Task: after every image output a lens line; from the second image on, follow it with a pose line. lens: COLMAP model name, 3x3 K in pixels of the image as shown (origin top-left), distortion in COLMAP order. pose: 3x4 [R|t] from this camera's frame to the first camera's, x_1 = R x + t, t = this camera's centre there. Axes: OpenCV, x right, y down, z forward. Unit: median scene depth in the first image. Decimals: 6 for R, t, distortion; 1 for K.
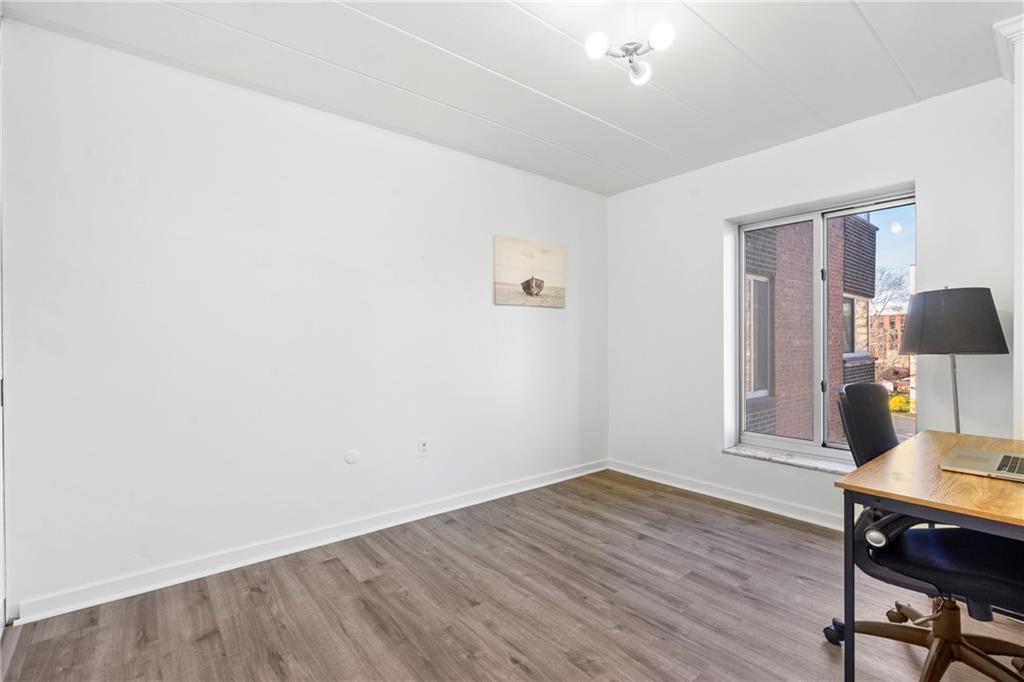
lens RADIAL K [[467.9, 0, 512.0], [0, 467.9, 339.2], [0, 0, 1]] dist [0.000496, 0.000057]
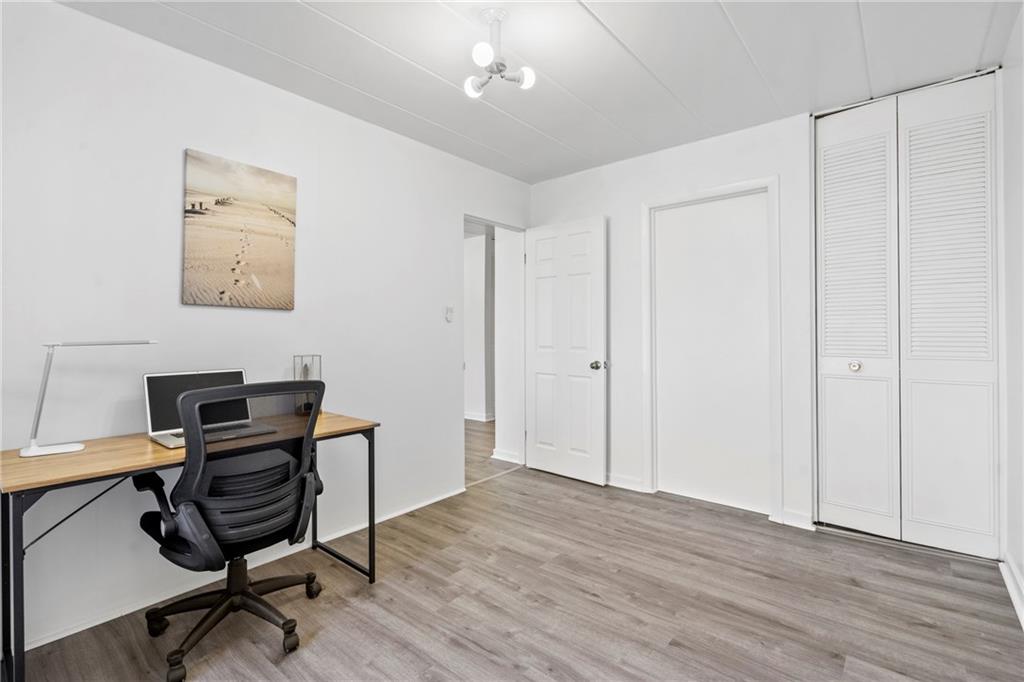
lens RADIAL K [[467.9, 0, 512.7], [0, 467.9, 334.9], [0, 0, 1]] dist [0.000496, 0.000057]
pose [[-0.982249, 0.009470, -0.187341, 0.387427], [0.008342, 0.999942, 0.006806, -0.003343], [0.187395, 0.005123, -0.982271, 1.894185]]
